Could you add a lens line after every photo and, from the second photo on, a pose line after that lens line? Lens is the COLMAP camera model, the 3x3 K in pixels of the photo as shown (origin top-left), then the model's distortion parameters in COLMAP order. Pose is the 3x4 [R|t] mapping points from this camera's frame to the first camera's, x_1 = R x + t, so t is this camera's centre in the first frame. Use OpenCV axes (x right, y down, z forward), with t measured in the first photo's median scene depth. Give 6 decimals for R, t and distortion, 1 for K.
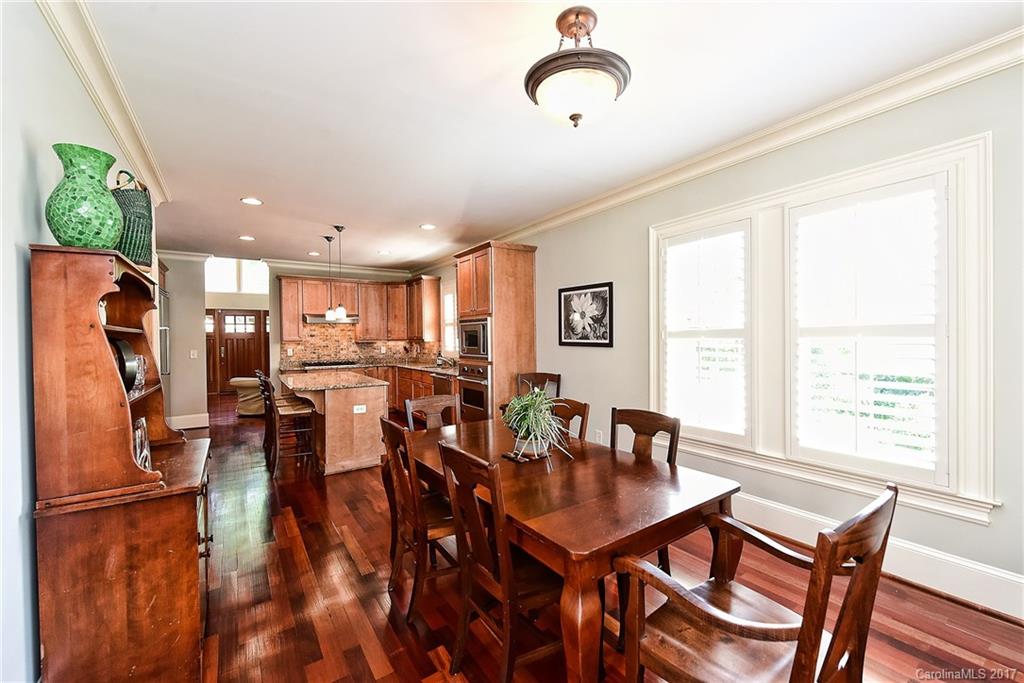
lens RADIAL K [[422.9, 0, 520.4], [0, 422.9, 343.0], [0, 0, 1]] dist [-0.003915, -0.000626]
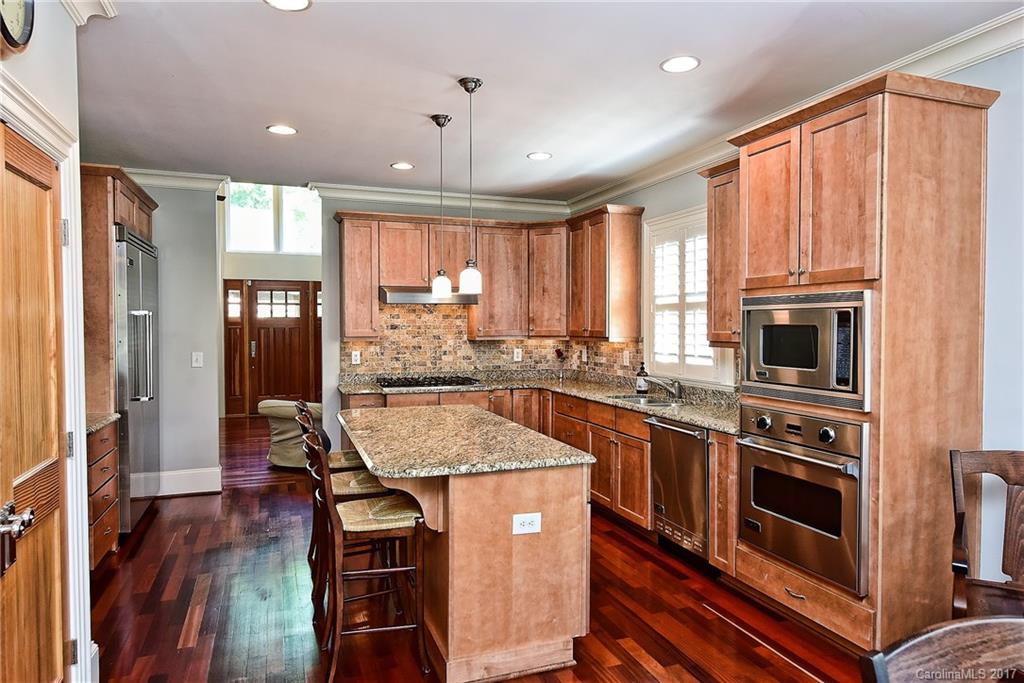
lens RADIAL K [[639.1, 0, 509.3], [0, 639.1, 342.0], [0, 0, 1]] dist [0.003166, 0.003185]
pose [[0.969035, 0.017368, -0.246310, -0.165829], [-0.013645, 0.999766, 0.016815, -0.015088], [0.246545, -0.012933, 0.969045, 0.275890]]
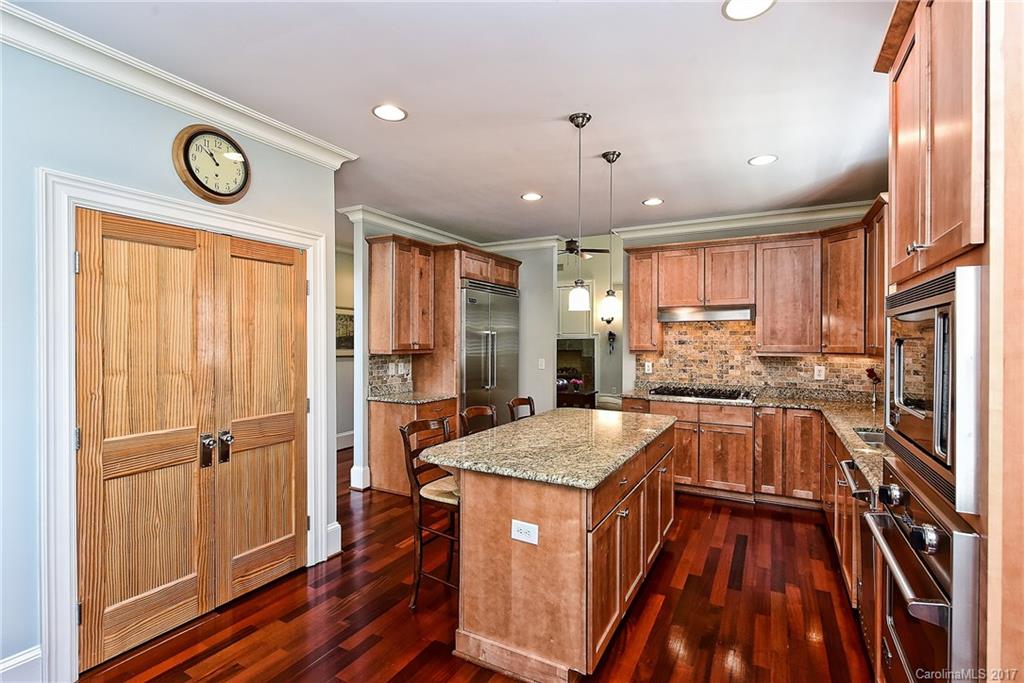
lens RADIAL K [[480.5, 0, 511.7], [0, 480.5, 341.9], [0, 0, 1]] dist [0.002207, -0.001771]
pose [[0.444458, 0.013780, -0.895694, 0.017244], [-0.019579, 0.999792, 0.005667, -0.018726], [0.895586, 0.015018, 0.444636, 0.514269]]
